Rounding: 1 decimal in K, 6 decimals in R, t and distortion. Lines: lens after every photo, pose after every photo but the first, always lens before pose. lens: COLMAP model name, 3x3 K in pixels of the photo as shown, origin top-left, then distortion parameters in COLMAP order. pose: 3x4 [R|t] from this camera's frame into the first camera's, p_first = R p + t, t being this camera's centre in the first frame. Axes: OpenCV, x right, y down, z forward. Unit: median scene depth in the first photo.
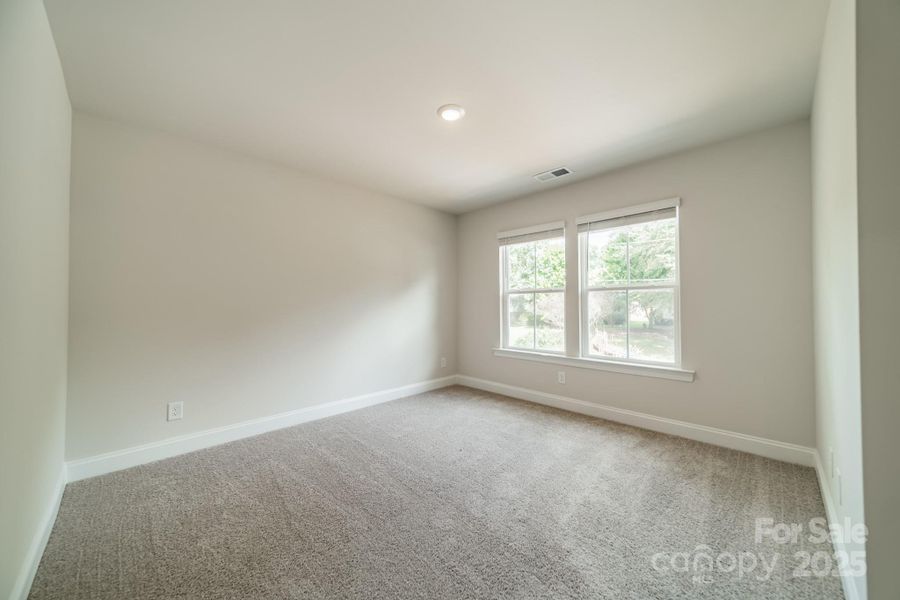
lens RADIAL K [[323.1, 0, 452.7], [0, 323.1, 304.2], [0, 0, 1]] dist [0.002808, 0.000030]
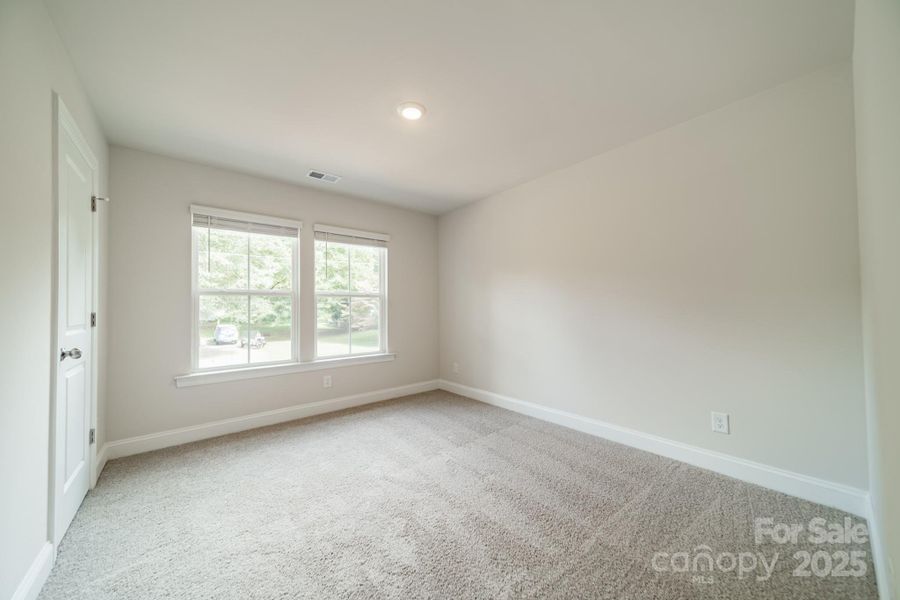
lens RADIAL K [[323.1, 0, 461.8], [0, 323.1, 302.9], [0, 0, 1]] dist [0.002808, 0.000030]
pose [[0.075038, 0.009098, 0.997139, -0.662473], [-0.005090, 0.999949, -0.008741, -0.013770], [-0.997168, -0.004419, 0.075080, 0.512805]]
